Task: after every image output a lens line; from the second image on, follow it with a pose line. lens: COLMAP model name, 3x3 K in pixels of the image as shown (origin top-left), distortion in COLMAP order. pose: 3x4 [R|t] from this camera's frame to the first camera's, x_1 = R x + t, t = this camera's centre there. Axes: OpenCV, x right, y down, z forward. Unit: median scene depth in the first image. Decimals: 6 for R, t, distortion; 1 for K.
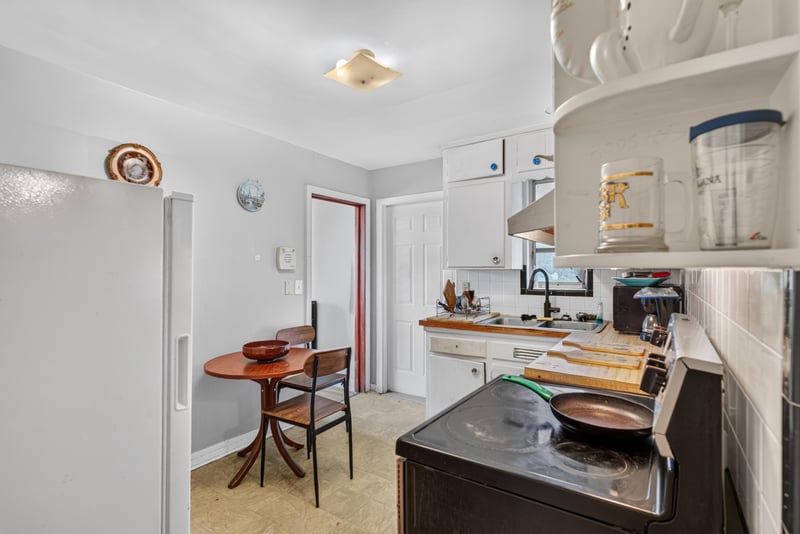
lens RADIAL K [[382.4, 0, 397.6], [0, 382.4, 271.8], [0, 0, 1]] dist [0.000220, 0.000569]
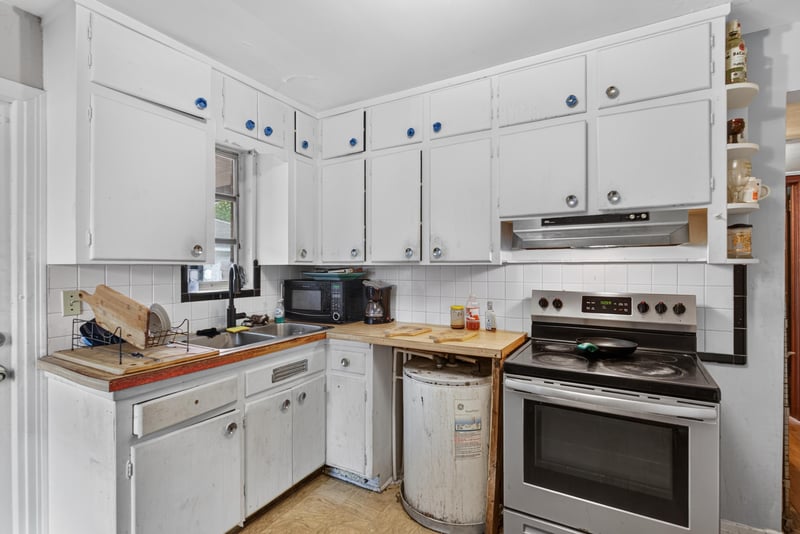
lens RADIAL K [[387.8, 0, 400.0], [0, 387.8, 267.0], [0, 0, 1]] dist [-0.000192, 0.000186]
pose [[-0.083746, 0.001589, 0.996486, -0.422670], [0.004167, 0.999991, -0.001244, -0.000326], [-0.996478, 0.004048, -0.083751, 0.729763]]
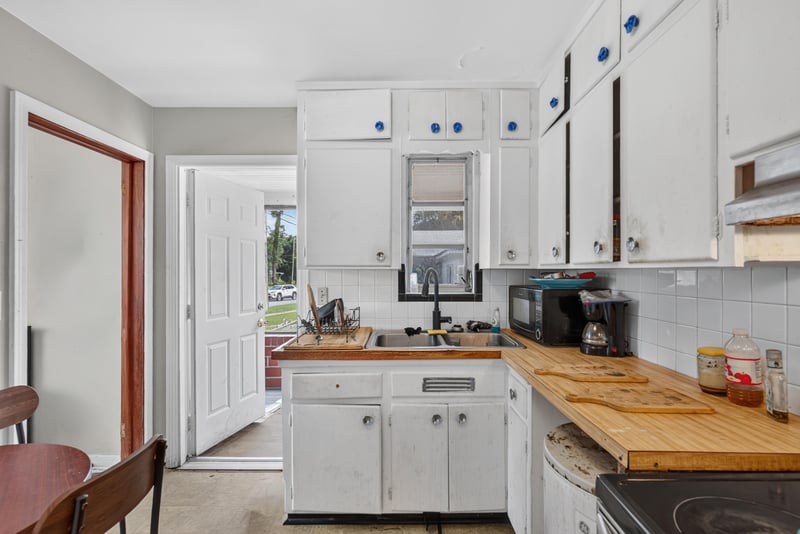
lens RADIAL K [[382.4, 0, 397.6], [0, 382.4, 271.8], [0, 0, 1]] dist [0.000220, 0.000569]
pose [[0.831190, -0.001184, 0.555987, -0.120965], [0.001974, 0.999998, -0.000822, -0.000850], [-0.555985, 0.001780, 0.831190, 0.383786]]
